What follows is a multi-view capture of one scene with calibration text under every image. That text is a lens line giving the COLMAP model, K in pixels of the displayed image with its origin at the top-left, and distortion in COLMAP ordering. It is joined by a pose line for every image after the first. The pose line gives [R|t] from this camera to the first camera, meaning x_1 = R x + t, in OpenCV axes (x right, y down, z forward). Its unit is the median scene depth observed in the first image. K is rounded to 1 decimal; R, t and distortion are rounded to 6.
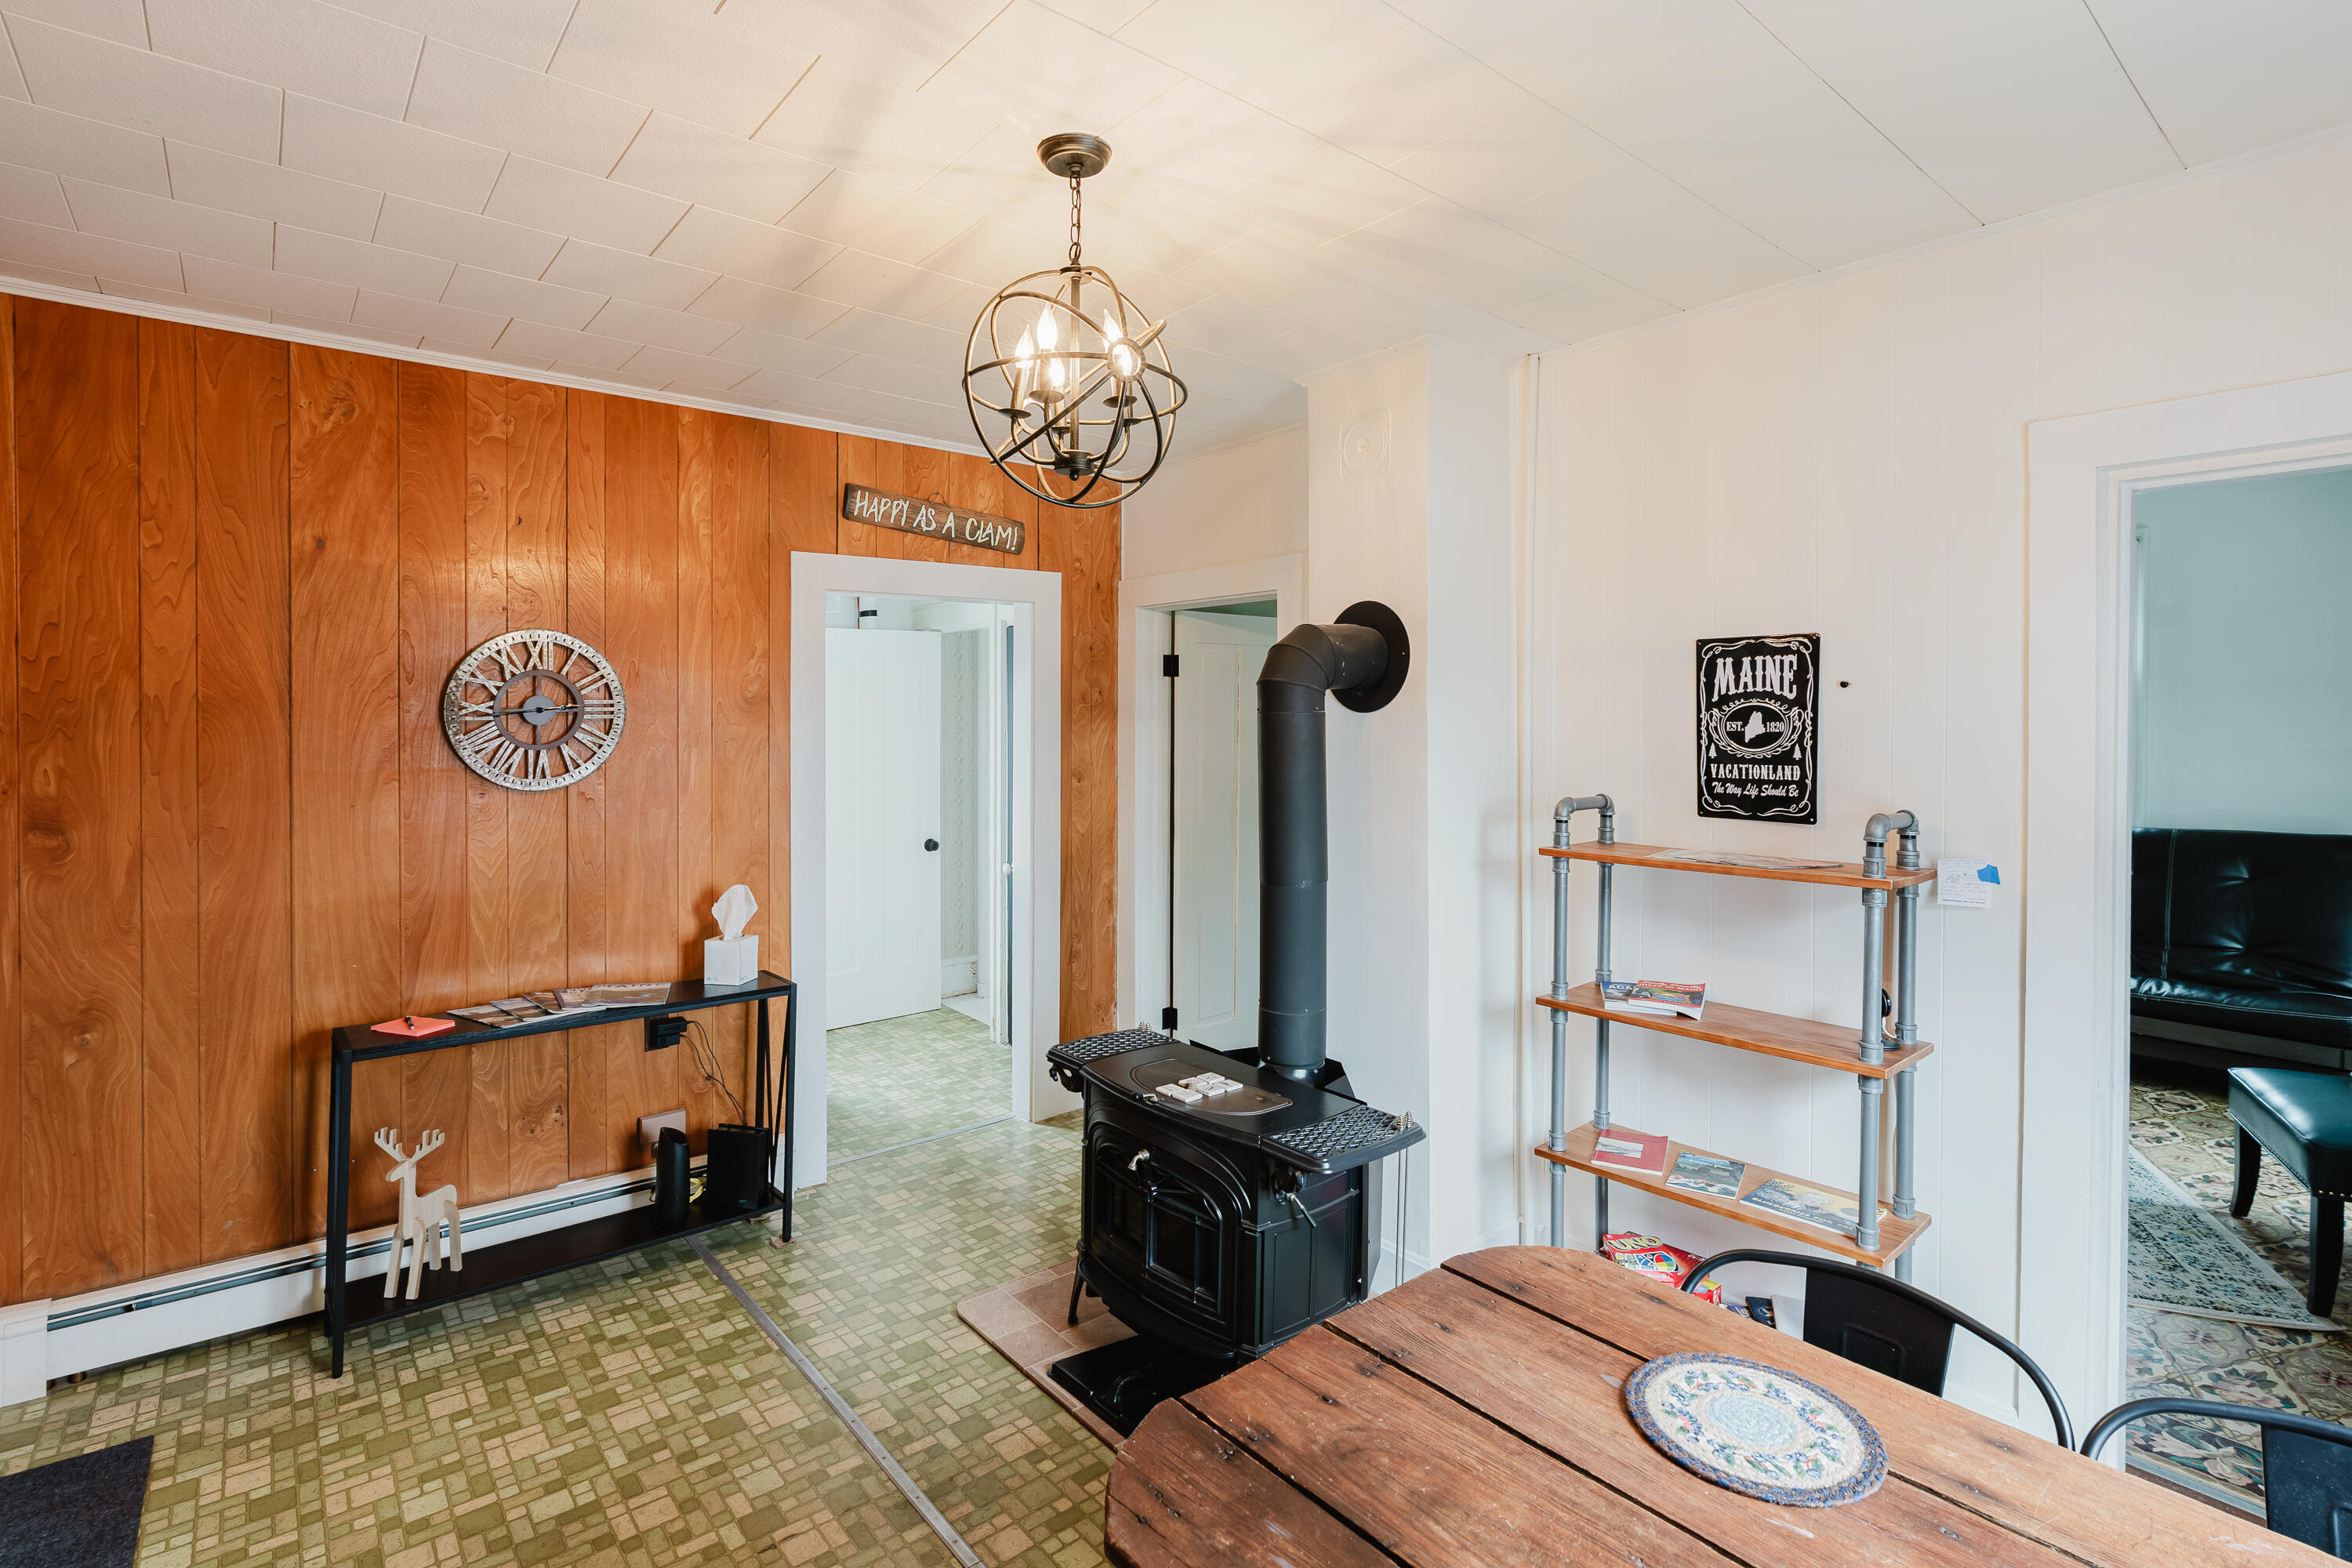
lens RADIAL K [[1127.7, 0, 1194.4], [0, 1127.7, 737.7], [0, 0, 1]] dist [-0.003680, 0.003989]
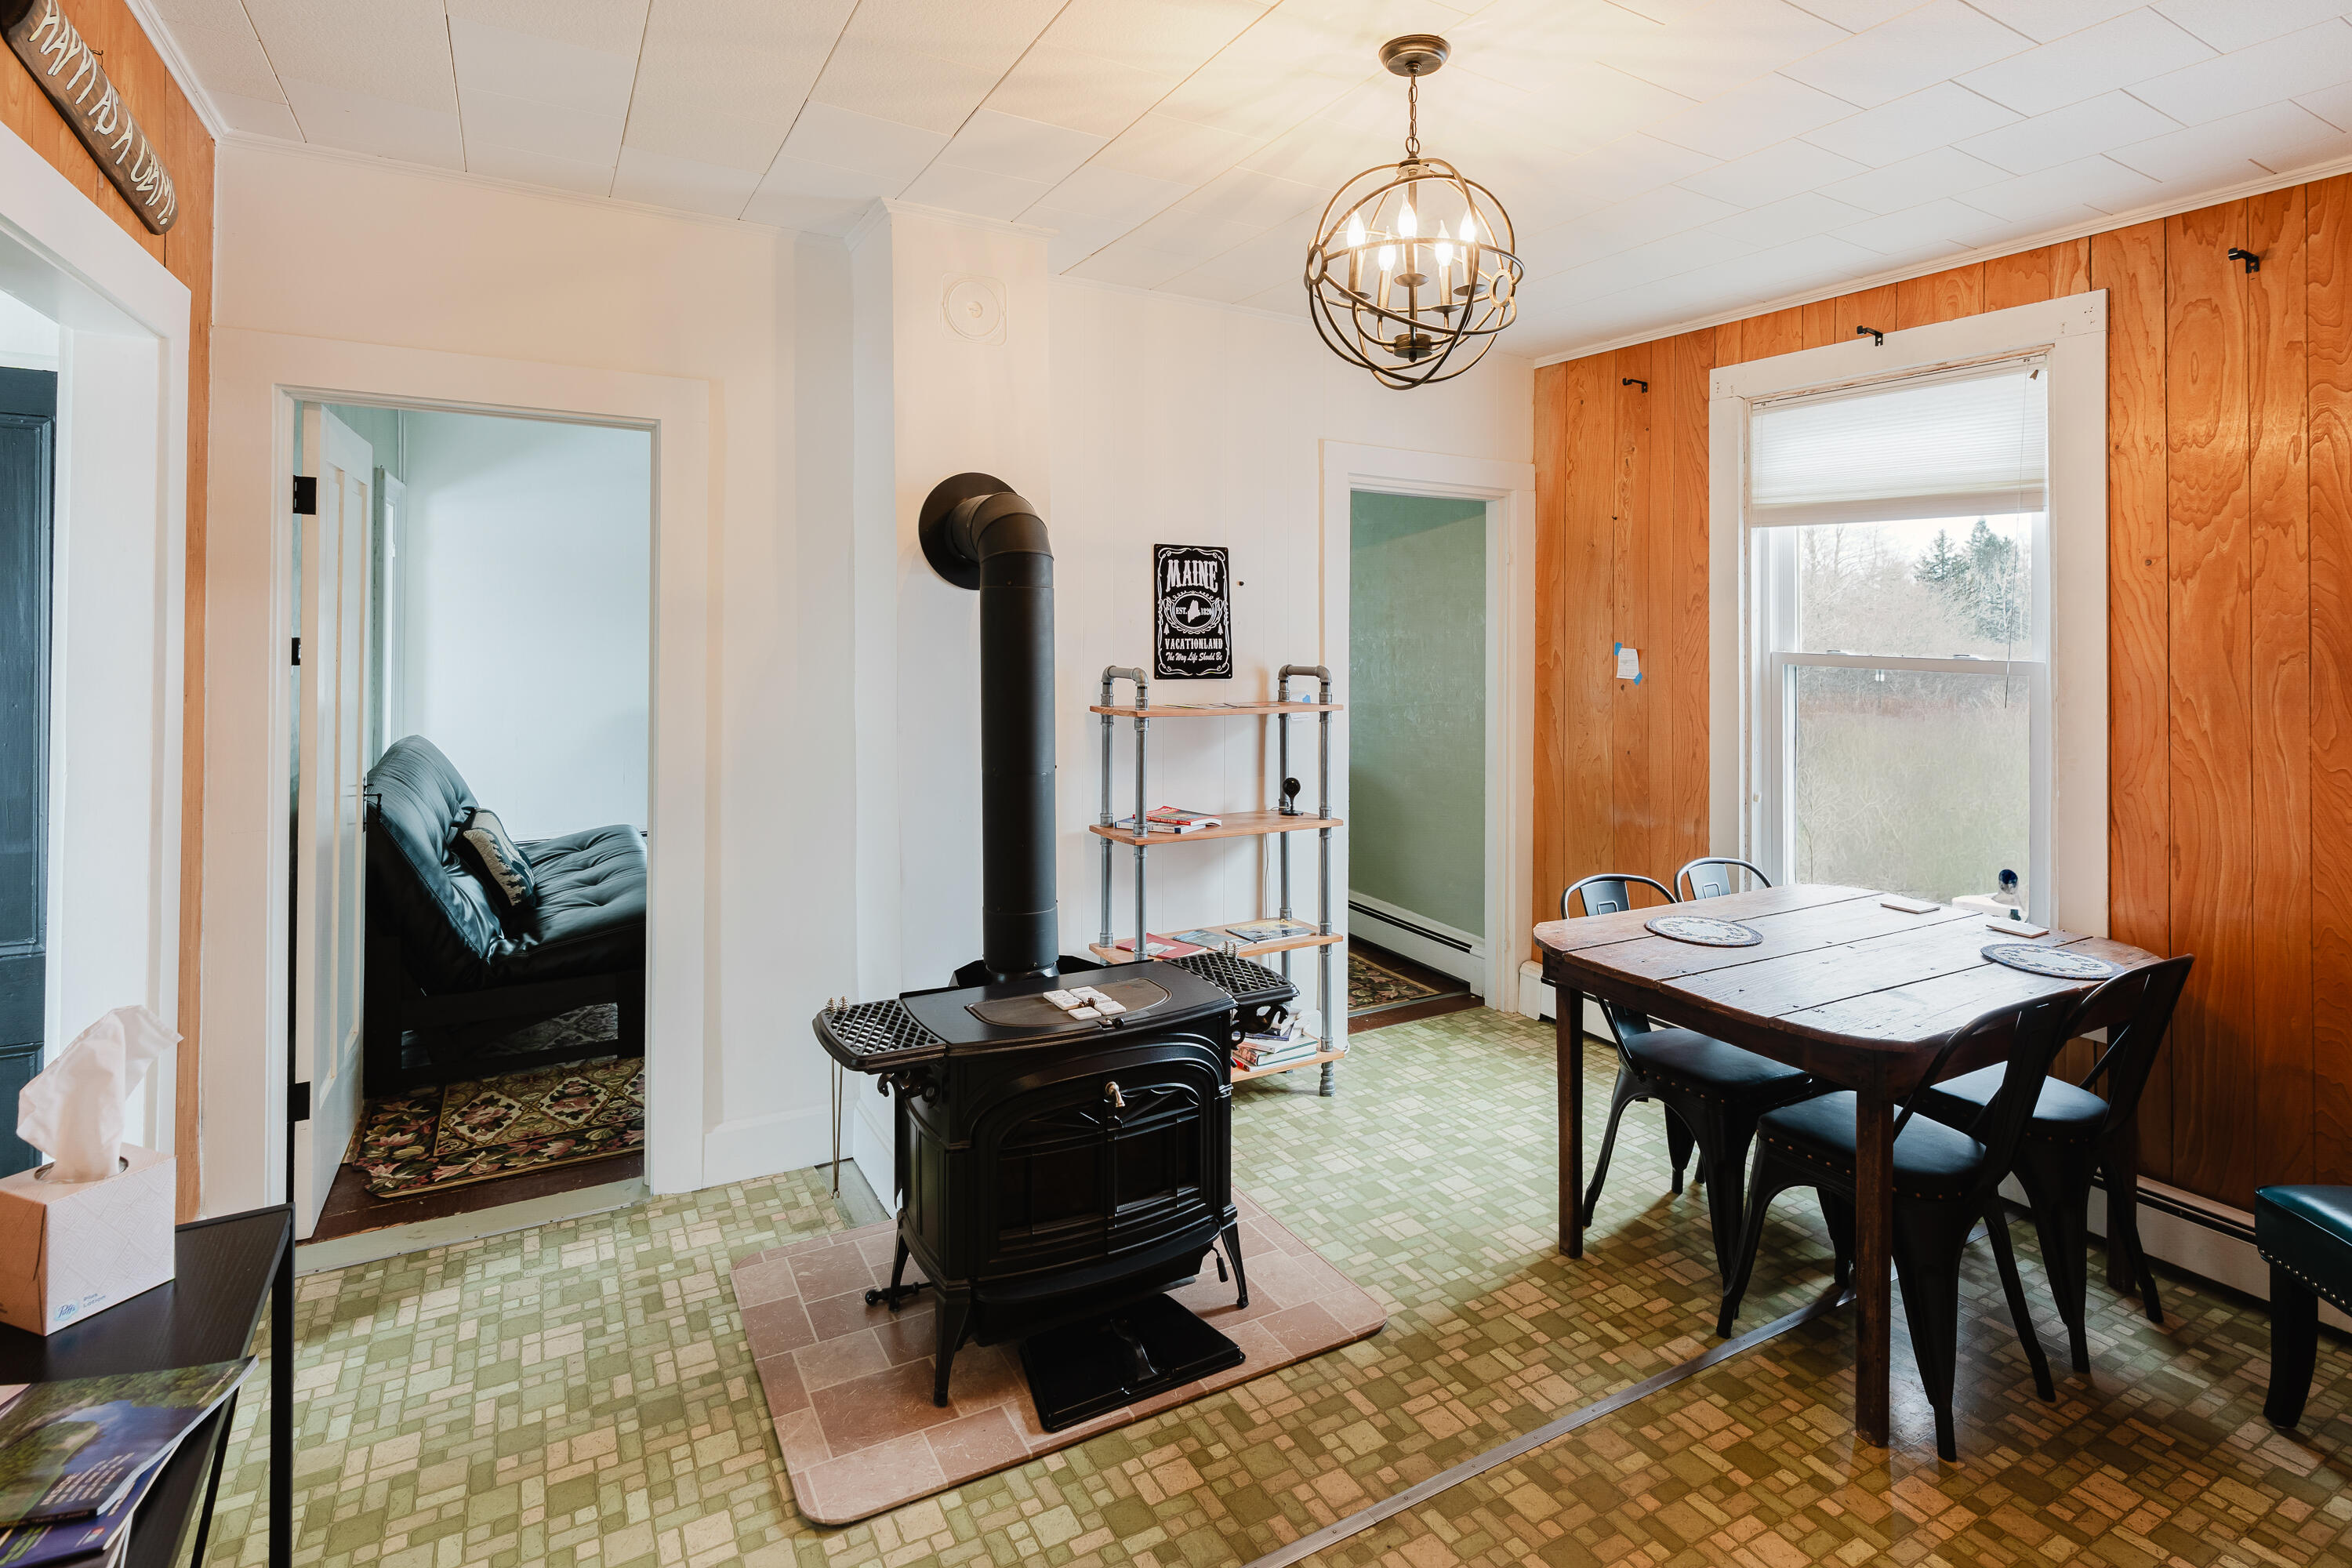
lens RADIAL K [[1127.7, 0, 1202.5], [0, 1127.7, 616.2], [0, 0, 1]] dist [-0.003680, 0.003989]
pose [[0.181656, 0.005061, 0.983349, -0.871523], [-0.002051, 0.999987, -0.004768, 0.003053], [-0.983360, -0.001151, 0.181664, 0.747770]]
